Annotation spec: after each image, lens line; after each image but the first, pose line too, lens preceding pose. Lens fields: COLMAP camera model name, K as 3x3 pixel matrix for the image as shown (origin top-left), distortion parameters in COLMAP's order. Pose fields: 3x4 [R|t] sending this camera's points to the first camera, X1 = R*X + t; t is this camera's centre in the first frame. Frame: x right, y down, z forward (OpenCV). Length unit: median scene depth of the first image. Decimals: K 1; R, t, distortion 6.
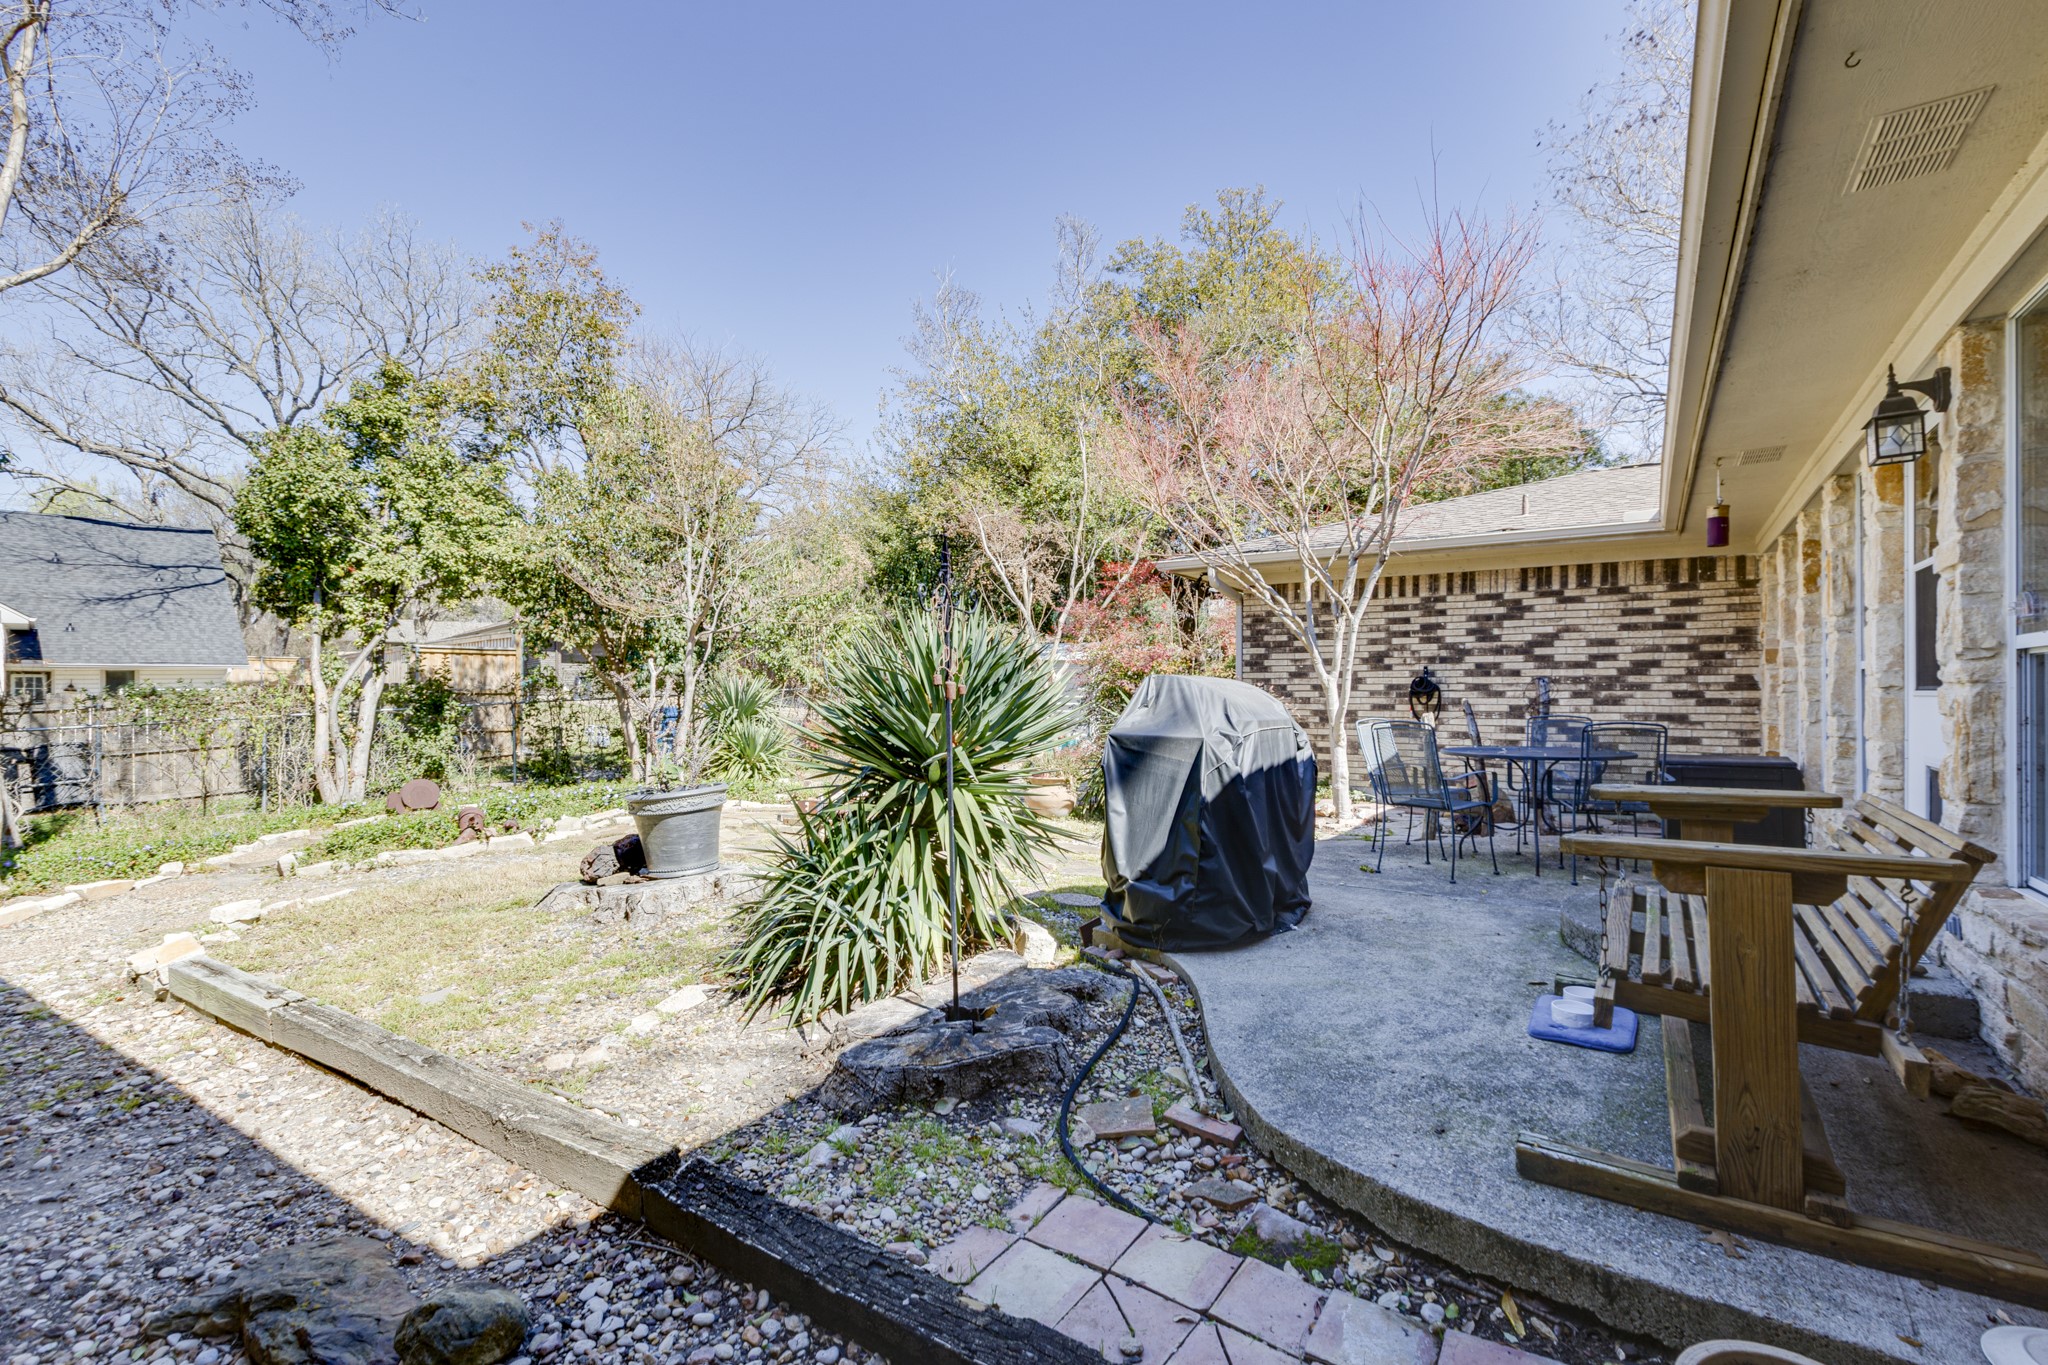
lens RADIAL K [[924.1, 0, 1027.5], [0, 924.1, 687.9], [0, 0, 1]] dist [0.002433, -0.001104]
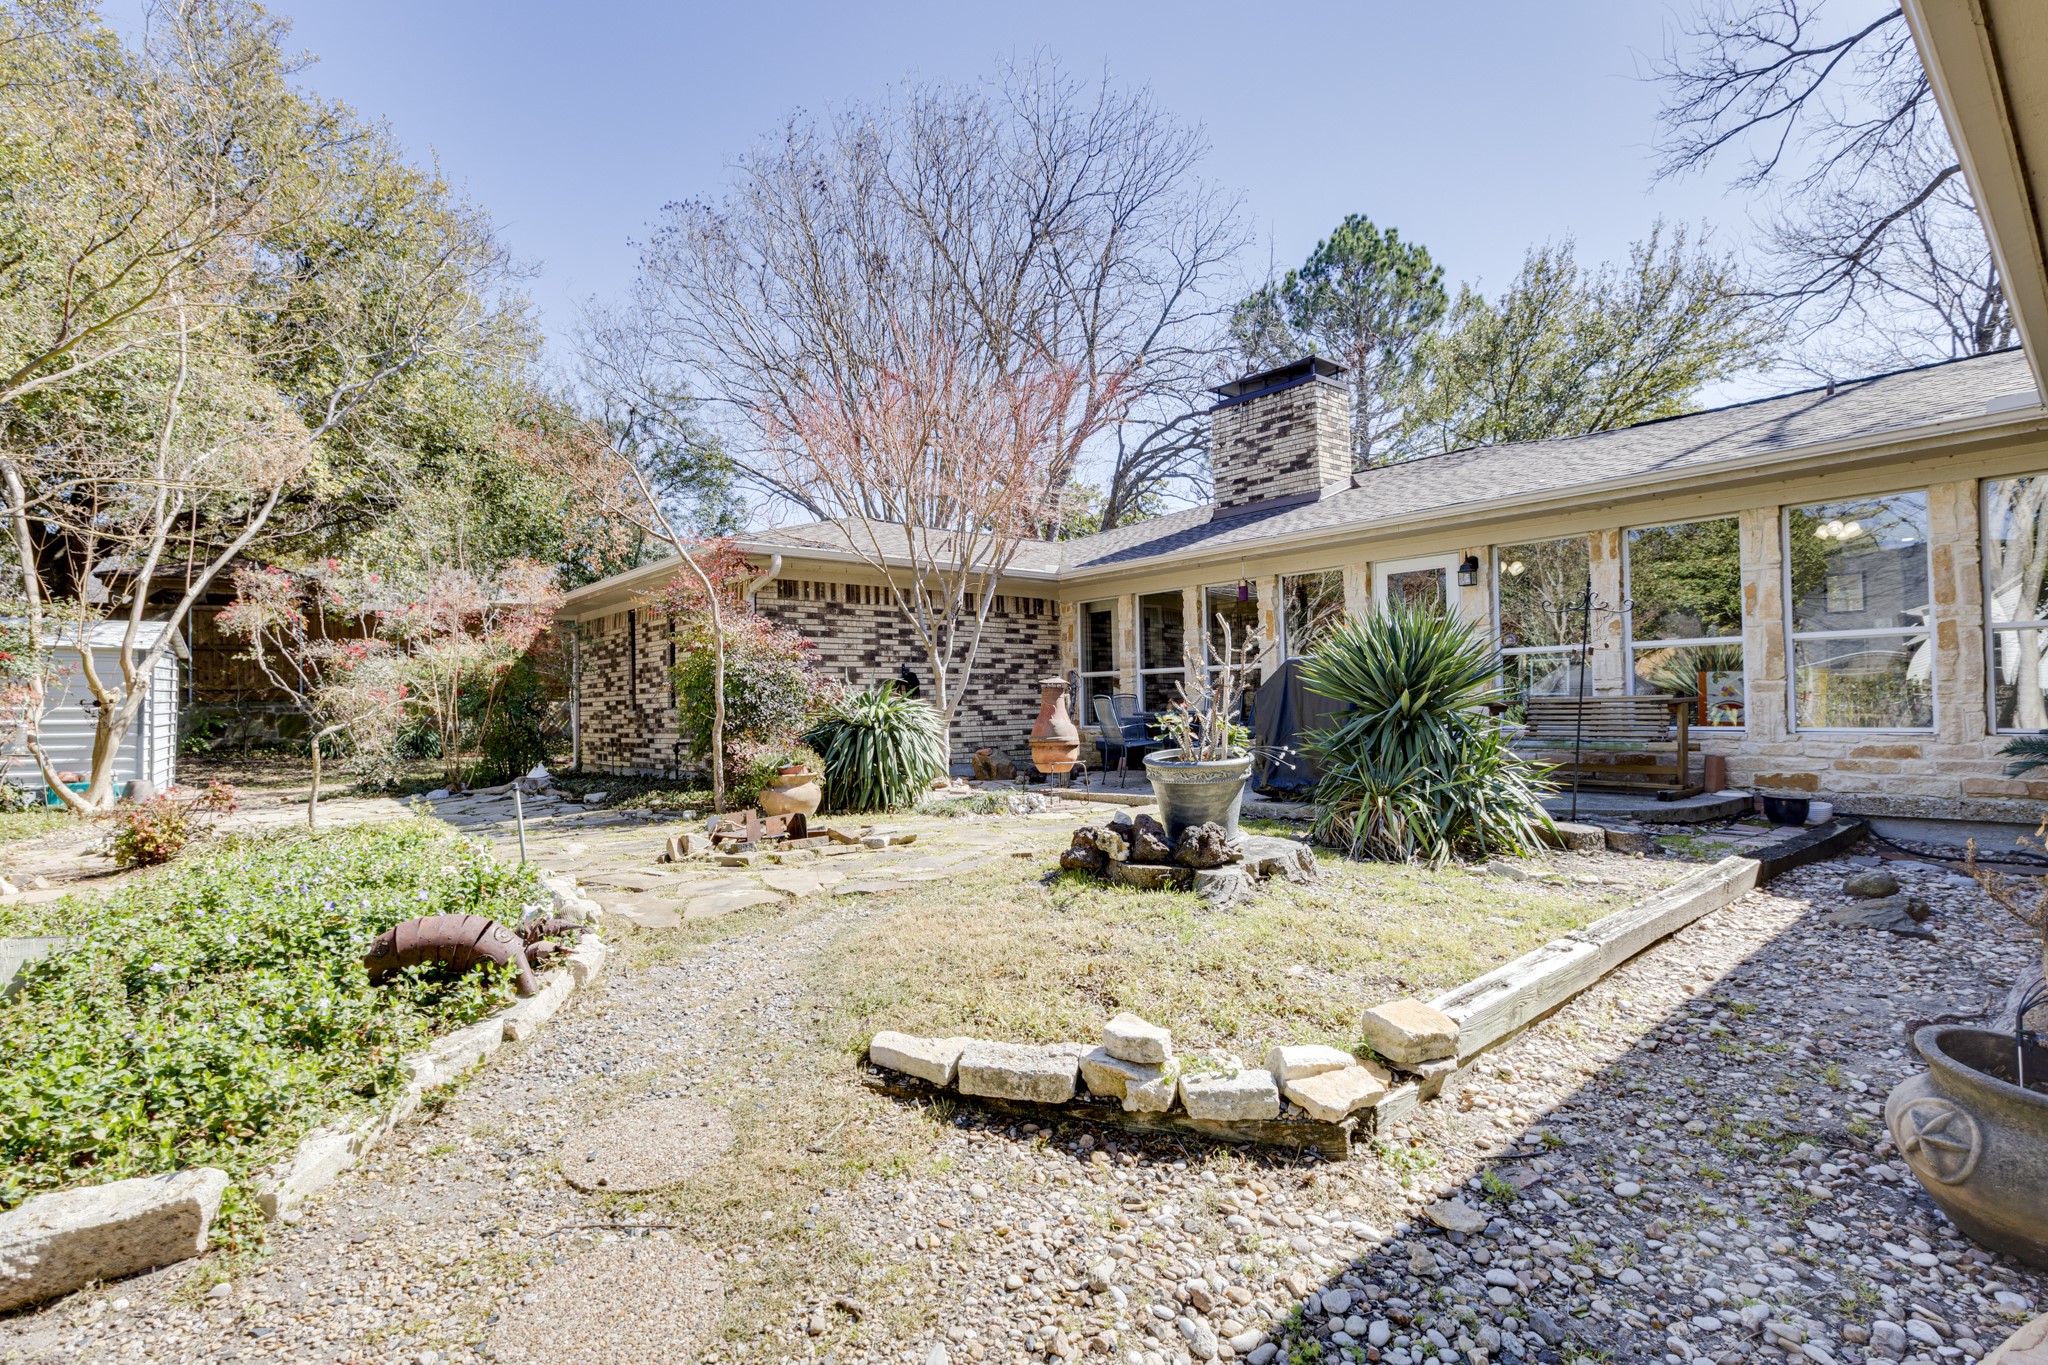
lens RADIAL K [[924.1, 0, 1024.6], [0, 924.1, 677.0], [0, 0, 1]] dist [0.002433, -0.001104]
pose [[0.288248, 0.005480, 0.957540, -0.688382], [-0.001144, 0.999985, -0.005378, -0.000130], [-0.957555, 0.000455, 0.288250, 0.504162]]
